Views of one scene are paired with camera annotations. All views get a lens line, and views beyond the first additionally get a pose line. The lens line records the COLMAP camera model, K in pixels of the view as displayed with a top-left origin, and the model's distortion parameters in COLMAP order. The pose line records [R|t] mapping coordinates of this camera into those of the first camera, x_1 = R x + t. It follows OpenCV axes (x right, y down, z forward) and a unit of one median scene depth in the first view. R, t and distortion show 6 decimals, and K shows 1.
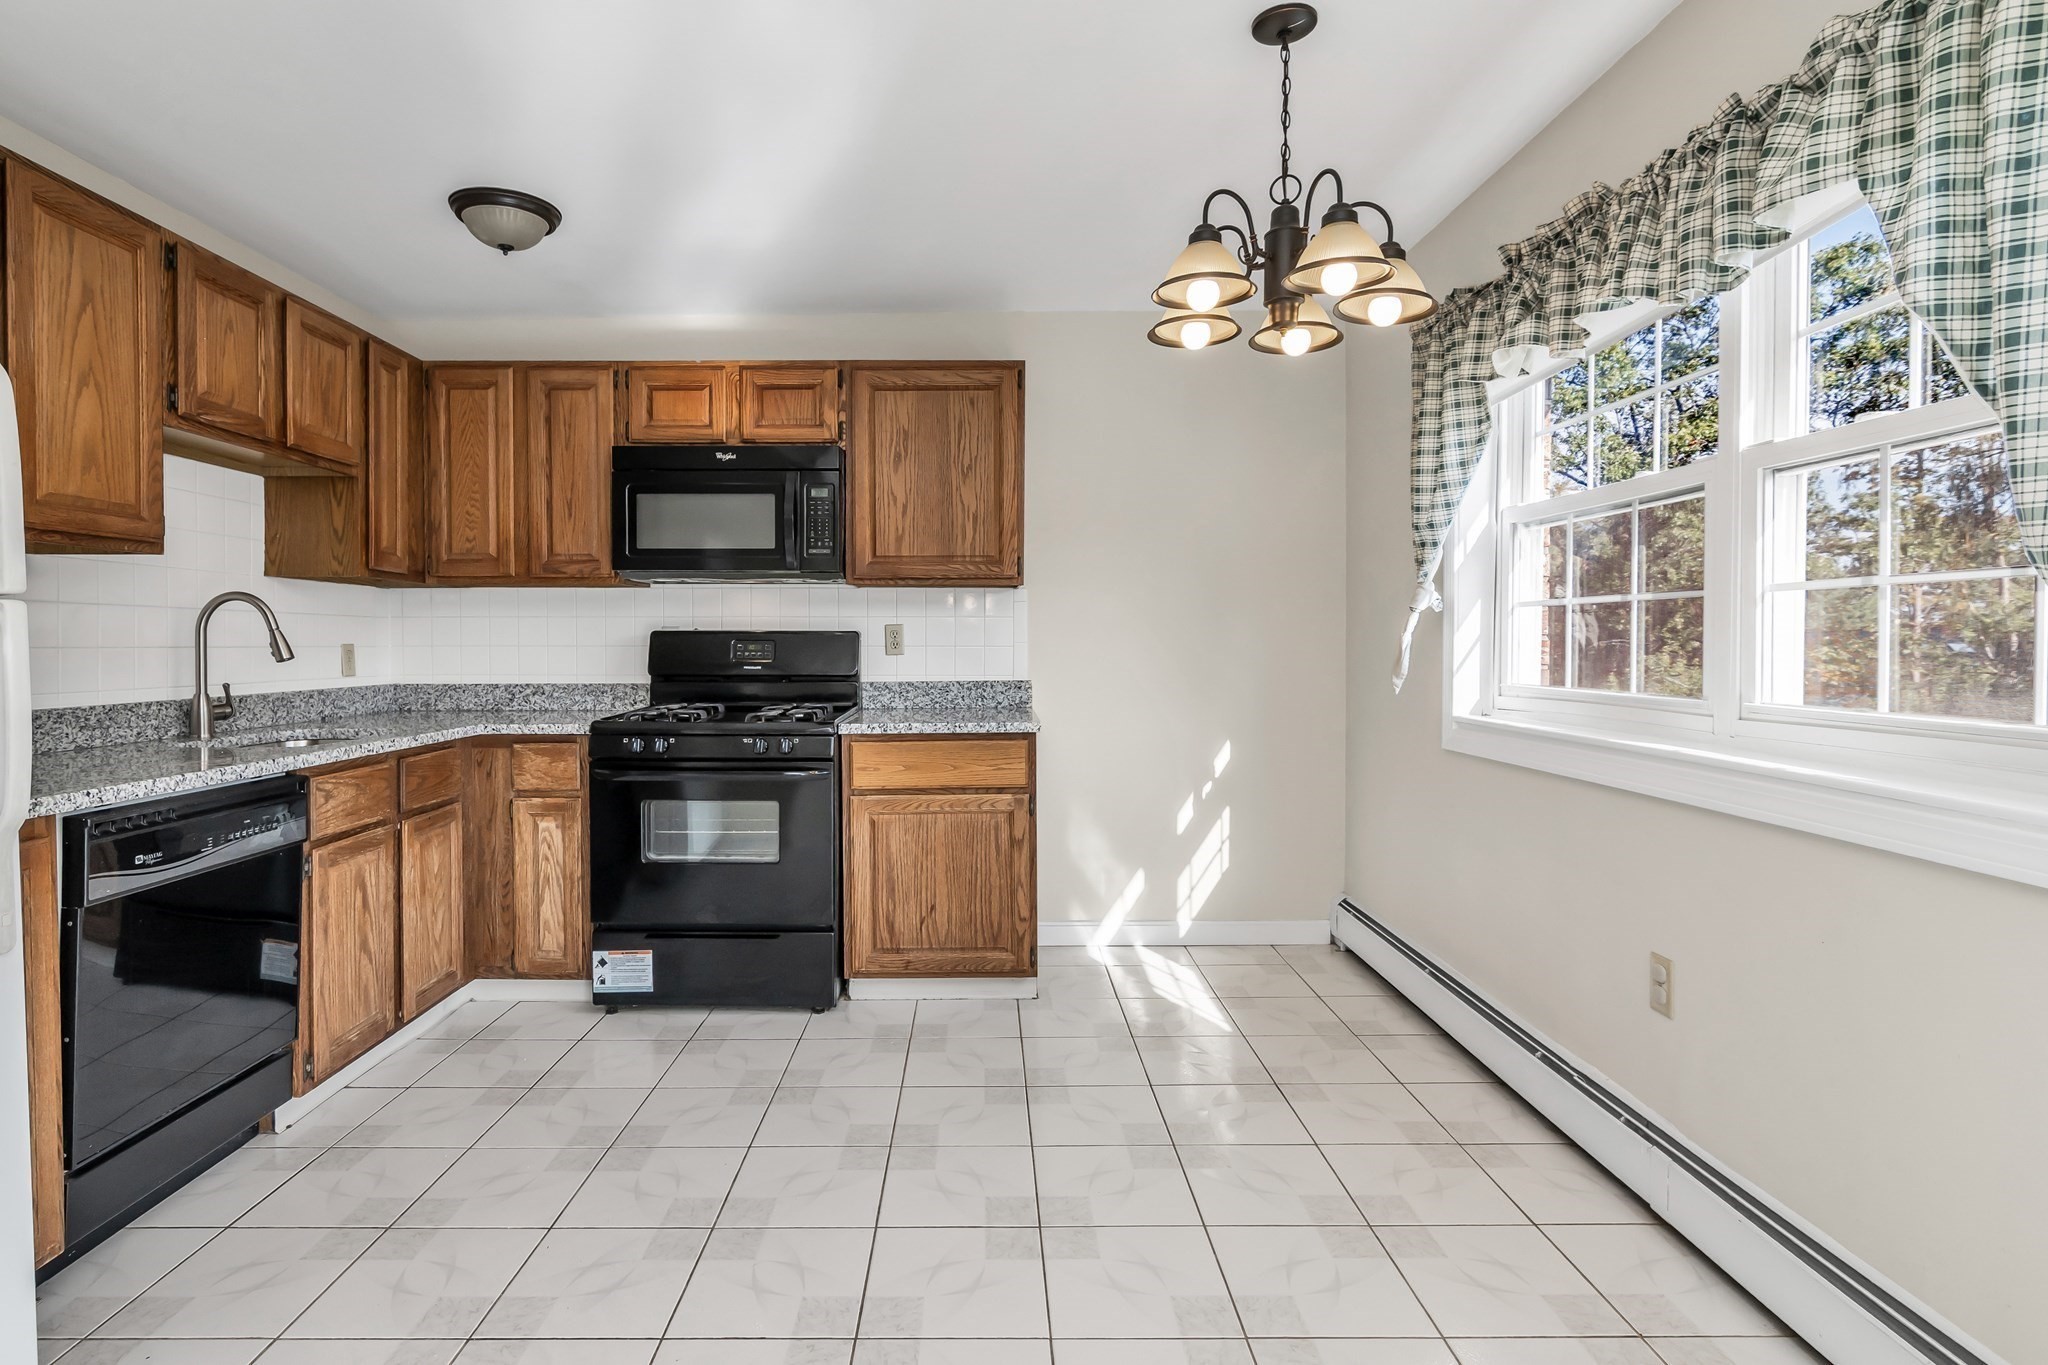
lens RADIAL K [[1024.1, 0, 964.4], [0, 1024.1, 673.2], [0, 0, 1]] dist [0.001694, 0.000330]
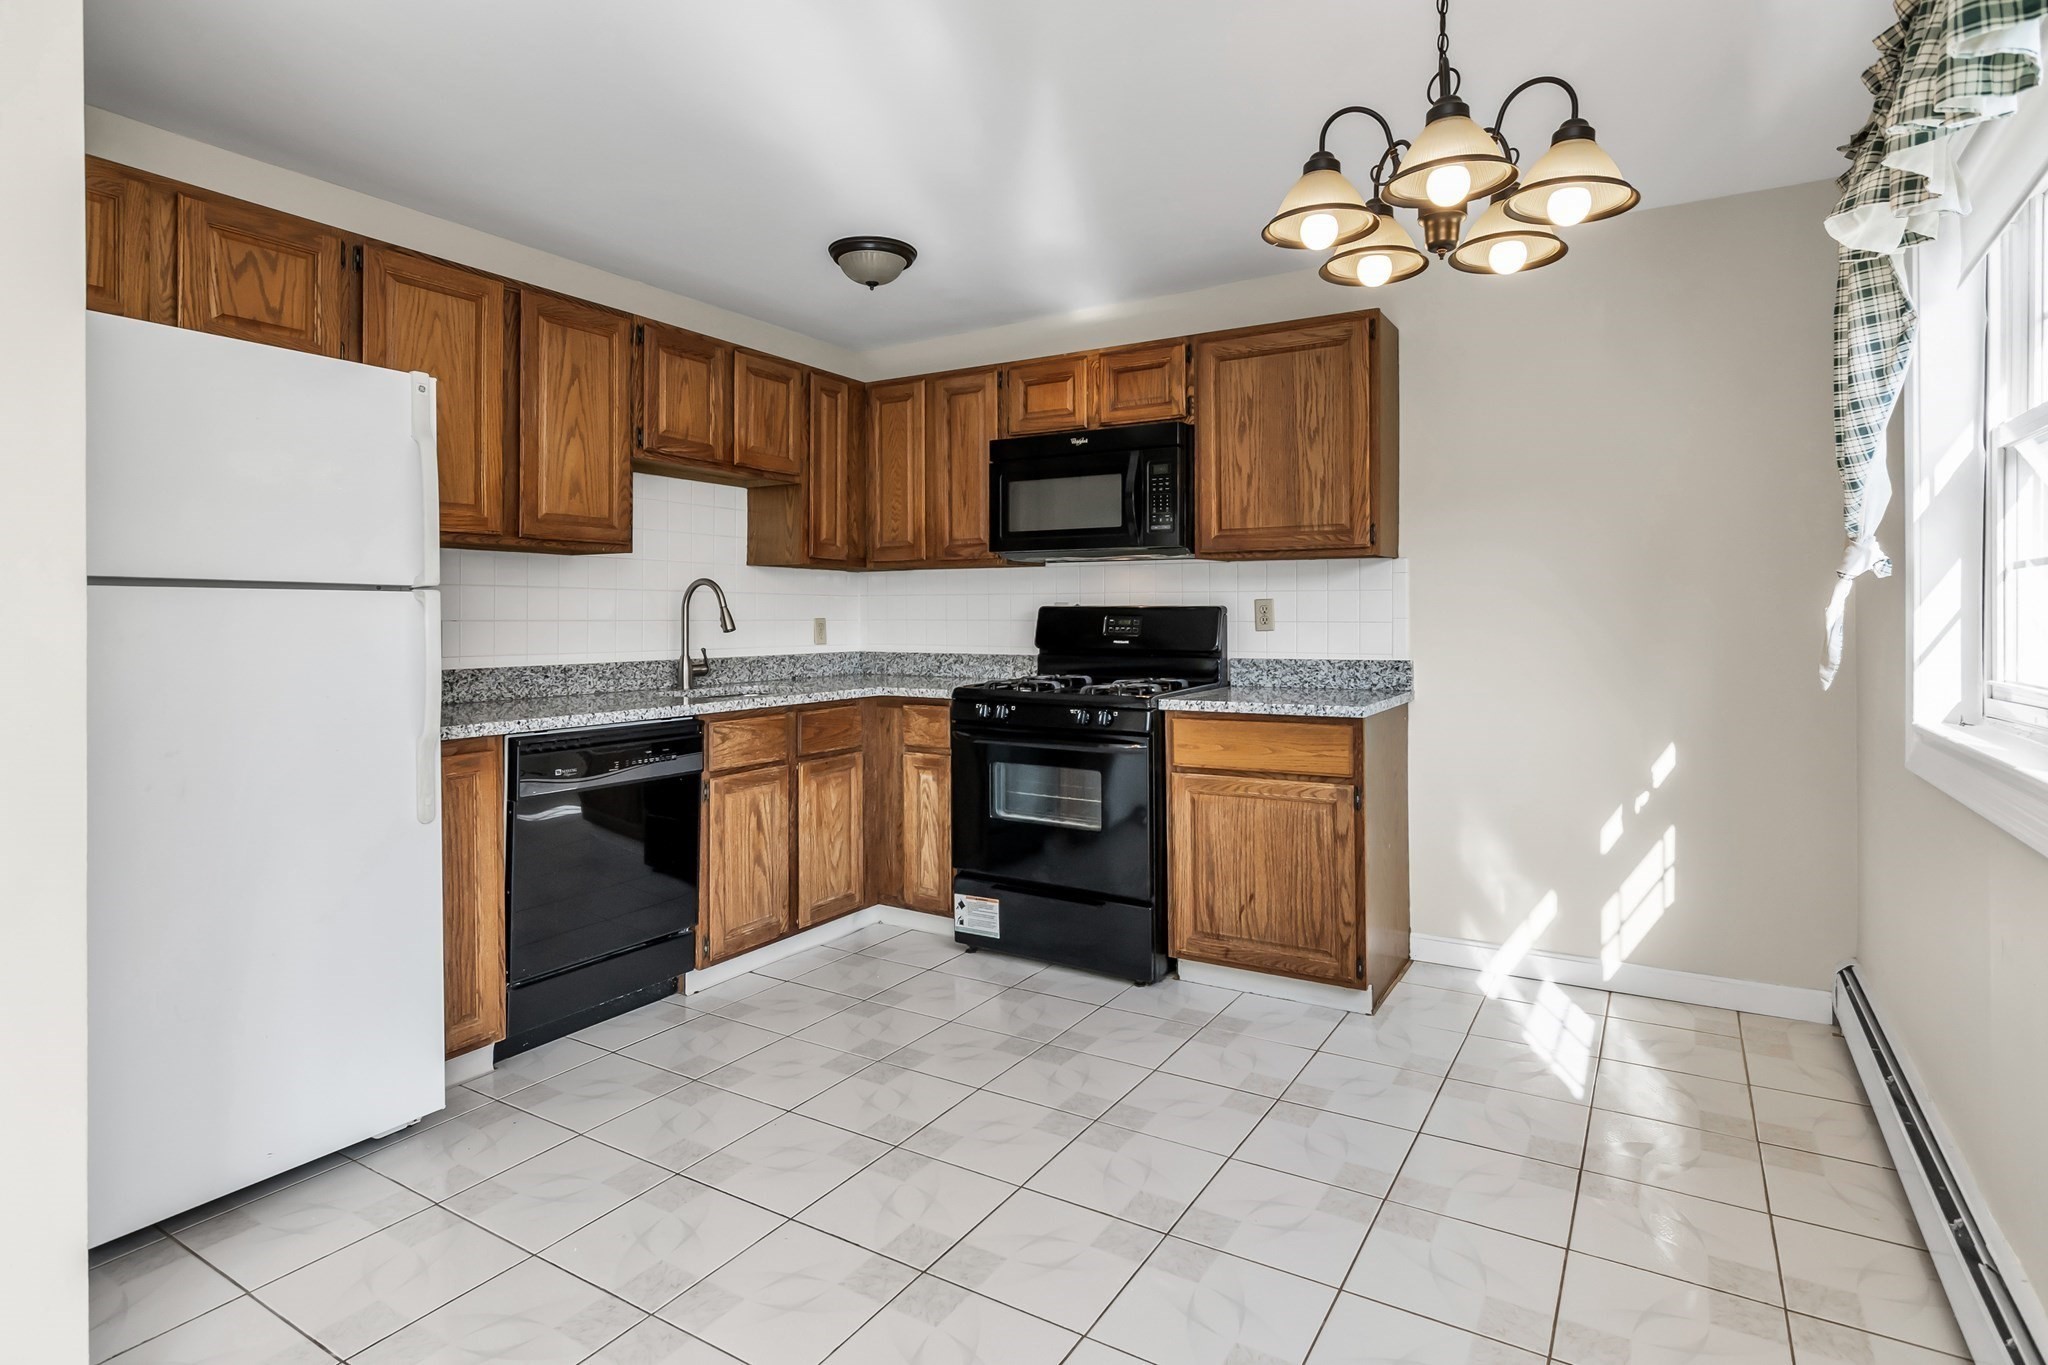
lens RADIAL K [[1041.8, 0, 1033.4], [0, 1041.8, 629.1], [0, 0, 1]] dist [-0.000245, -0.001365]
pose [[0.860851, 0.007951, -0.508796, 0.286535], [-0.016804, 0.999777, -0.012807, -0.004110], [0.508580, 0.019574, 0.860792, 0.059364]]
